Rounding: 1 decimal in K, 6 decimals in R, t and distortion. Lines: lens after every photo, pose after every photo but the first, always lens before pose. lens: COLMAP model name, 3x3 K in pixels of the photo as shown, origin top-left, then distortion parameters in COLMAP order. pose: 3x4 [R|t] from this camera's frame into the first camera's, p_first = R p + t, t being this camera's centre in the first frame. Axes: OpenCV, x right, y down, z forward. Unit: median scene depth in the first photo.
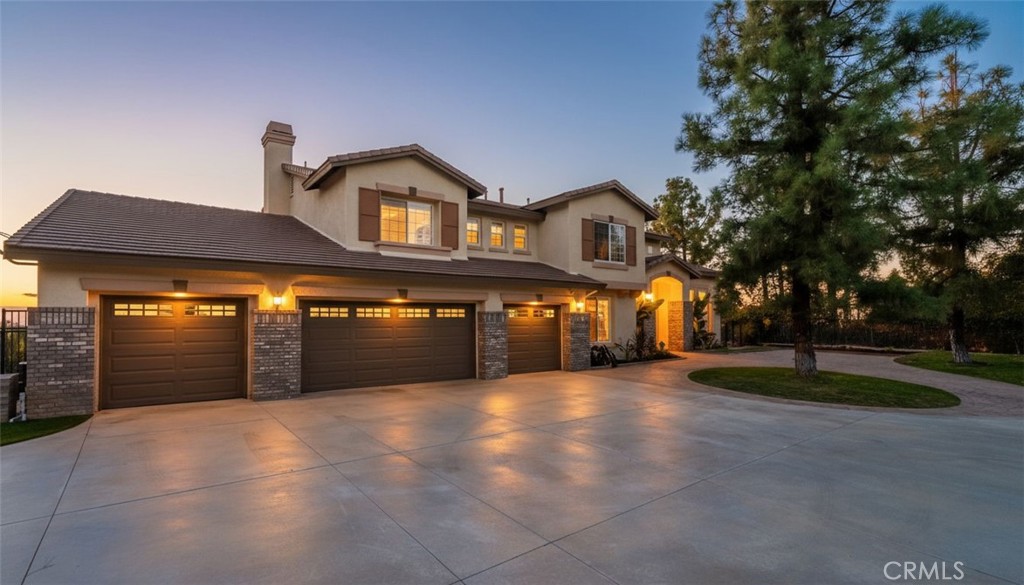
lens RADIAL K [[471.2, 0, 509.5], [0, 471.2, 321.8], [0, 0, 1]] dist [0.001094, 0.000285]
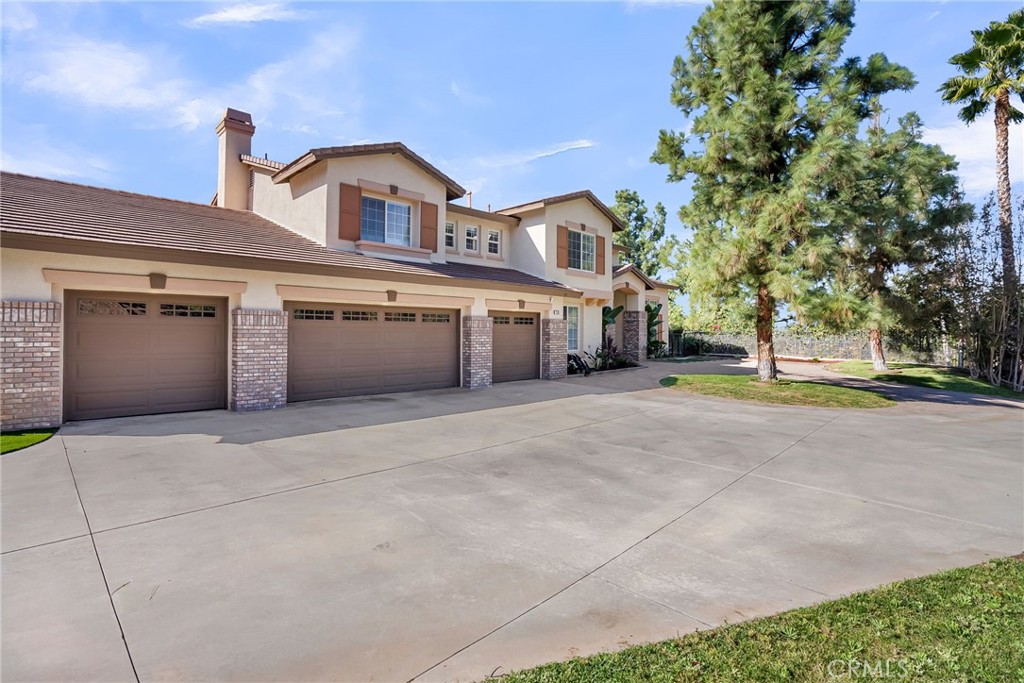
lens RADIAL K [[488.7, 0, 509.1], [0, 488.7, 323.8], [0, 0, 1]] dist [-0.001168, -0.000099]
pose [[0.989414, 0.010743, 0.144722, -0.106443], [-0.008049, 0.999784, -0.019187, 0.009597], [-0.144897, 0.017819, 0.989286, -0.001935]]
